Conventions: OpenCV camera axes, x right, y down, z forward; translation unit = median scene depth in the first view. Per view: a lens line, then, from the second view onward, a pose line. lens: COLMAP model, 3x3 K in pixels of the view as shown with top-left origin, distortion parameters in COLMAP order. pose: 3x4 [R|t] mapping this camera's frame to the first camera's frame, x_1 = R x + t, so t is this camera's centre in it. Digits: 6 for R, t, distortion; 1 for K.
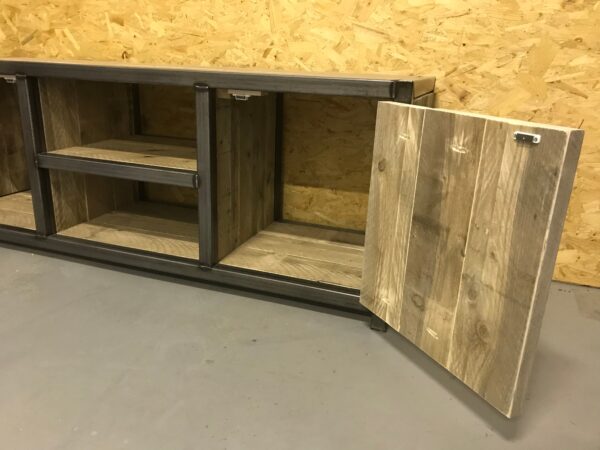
lens RADIAL K [[491.9, 0, 298.2], [0, 491.9, 223.8], [0, 0, 1]] dist [0.040906, -0.064862]
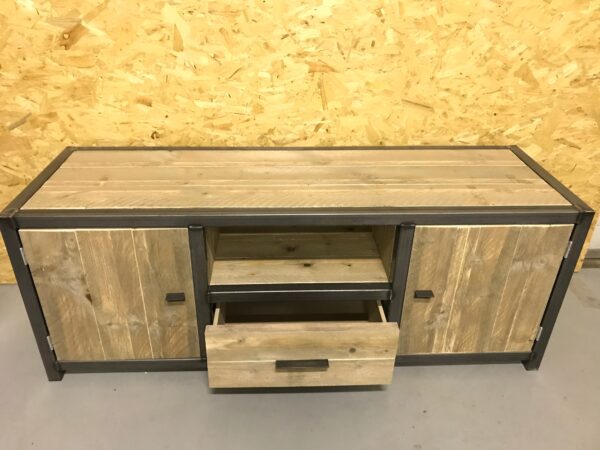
lens RADIAL K [[491.9, 0, 298.6], [0, 491.9, 223.7], [0, 0, 1]] dist [0.040906, -0.064862]
pose [[0.922937, -0.214781, 0.319463, -0.483593], [0.141489, 0.961059, 0.237376, -0.404940], [-0.358006, -0.173882, 0.917386, 0.017675]]
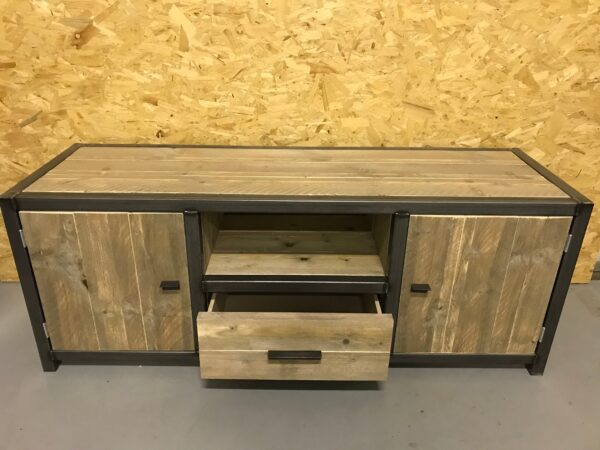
lens RADIAL K [[491.9, 0, 299.9], [0, 491.9, 224.1], [0, 0, 1]] dist [0.040906, -0.064862]
pose [[0.936937, -0.176785, 0.301491, -0.463581], [0.132041, 0.977753, 0.162984, -0.323789], [-0.323597, -0.112897, 0.939436, -0.009266]]
